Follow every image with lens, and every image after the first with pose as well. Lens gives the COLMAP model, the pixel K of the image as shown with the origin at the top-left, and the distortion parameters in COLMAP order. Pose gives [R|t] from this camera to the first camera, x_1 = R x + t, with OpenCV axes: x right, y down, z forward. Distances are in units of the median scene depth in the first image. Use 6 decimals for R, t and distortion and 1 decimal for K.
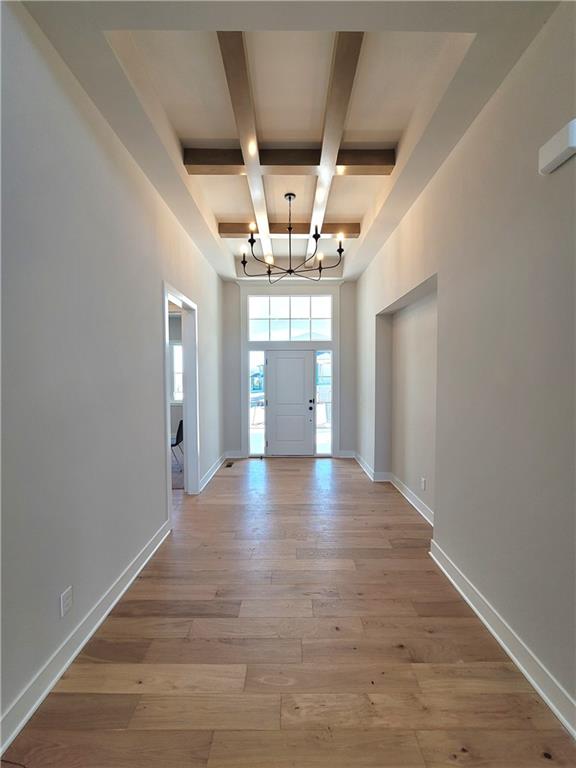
lens RADIAL K [[309.8, 0, 289.7], [0, 309.8, 382.2], [0, 0, 1]] dist [-0.007950, 0.000405]
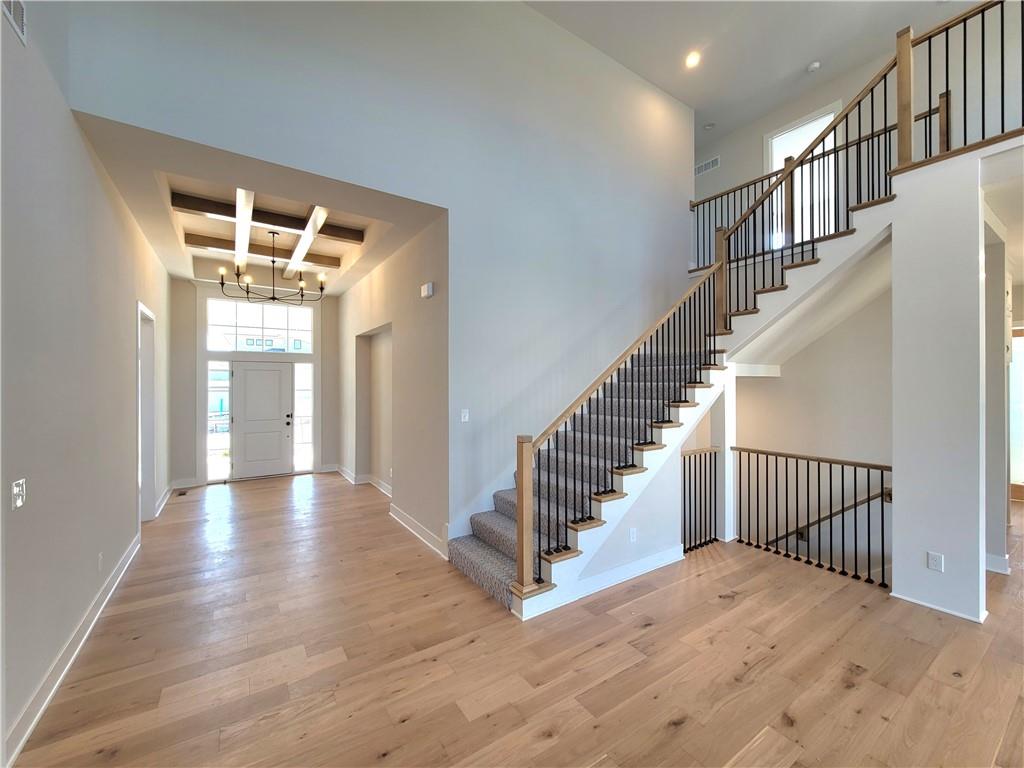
lens RADIAL K [[413.1, 0, 514.0], [0, 413.1, 380.3], [0, 0, 1]] dist [-0.007950, 0.000405]
pose [[0.827292, 0.003645, 0.561760, -0.074054], [0.014983, 0.999480, -0.028551, -0.001282], [-0.561572, 0.032037, 0.826807, -0.467871]]
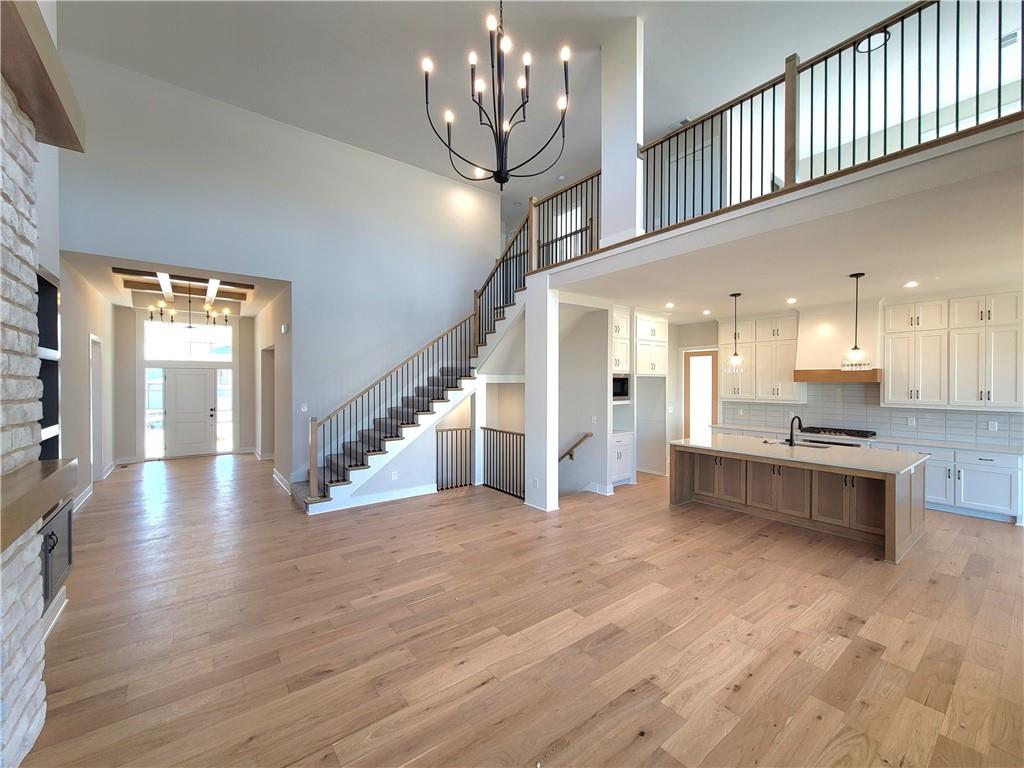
lens RADIAL K [[413.1, 0, 515.2], [0, 413.1, 379.8], [0, 0, 1]] dist [-0.007950, 0.000405]
pose [[0.786547, -0.000135, 0.617530, 0.007864], [0.014792, 0.999717, -0.018623, -0.010259], [-0.617353, 0.023783, 0.786327, -1.117937]]
